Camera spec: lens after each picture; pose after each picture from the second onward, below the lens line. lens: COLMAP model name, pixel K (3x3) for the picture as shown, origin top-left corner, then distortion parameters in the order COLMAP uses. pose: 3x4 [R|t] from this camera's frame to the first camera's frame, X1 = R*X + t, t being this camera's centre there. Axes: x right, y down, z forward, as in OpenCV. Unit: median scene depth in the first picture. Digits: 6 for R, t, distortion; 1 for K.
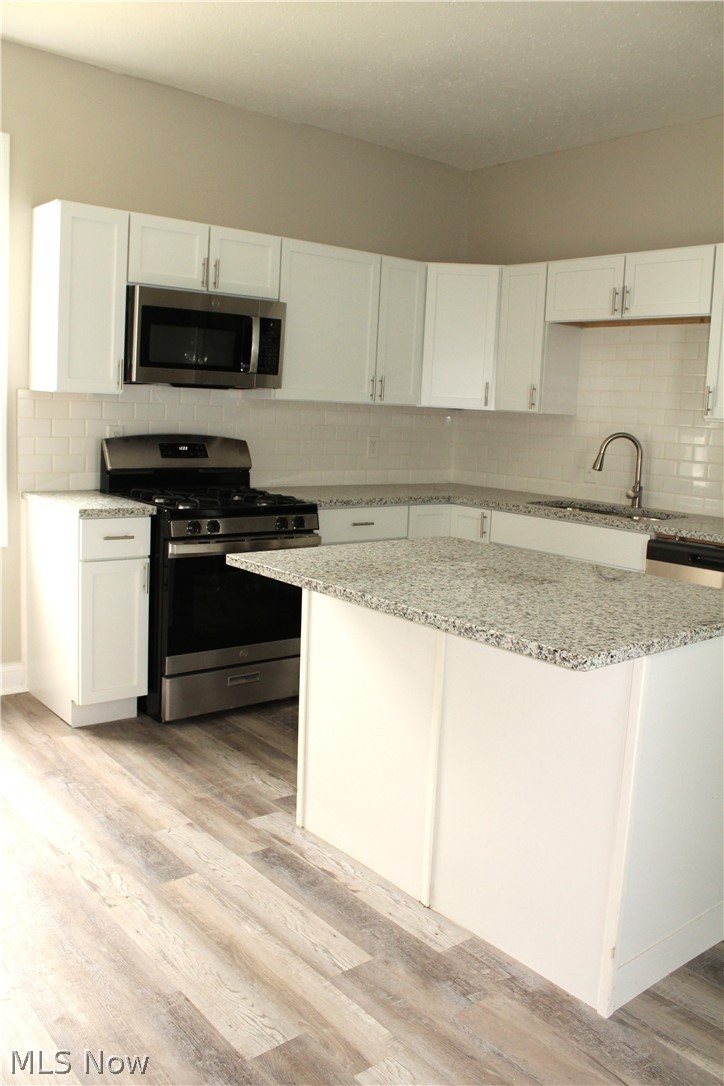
lens RADIAL K [[907.5, 0, 362.0], [0, 907.5, 543.0], [0, 0, 1]] dist [-0.159273, 0.134543]
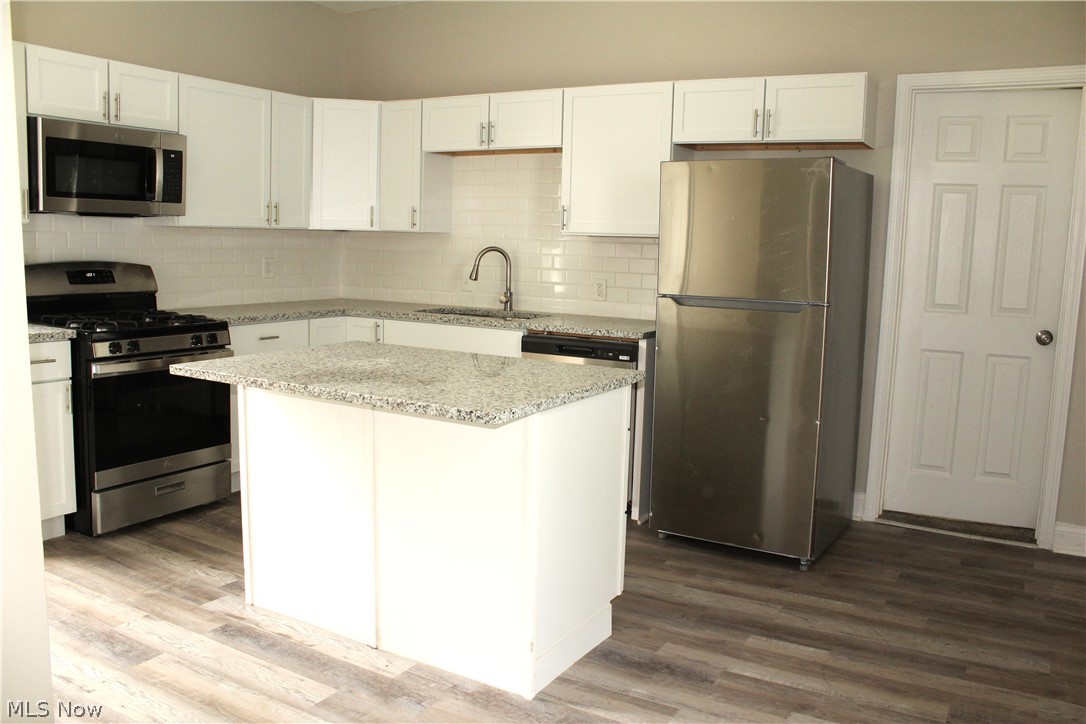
lens RADIAL K [[907.5, 0, 545.2], [0, 907.5, 353.1], [0, 0, 1]] dist [-0.159273, 0.134543]
pose [[0.936563, -0.061666, 0.345031, -0.069640], [0.065234, 0.997869, 0.001274, 0.020429], [-0.344375, 0.021315, 0.938590, -0.144294]]
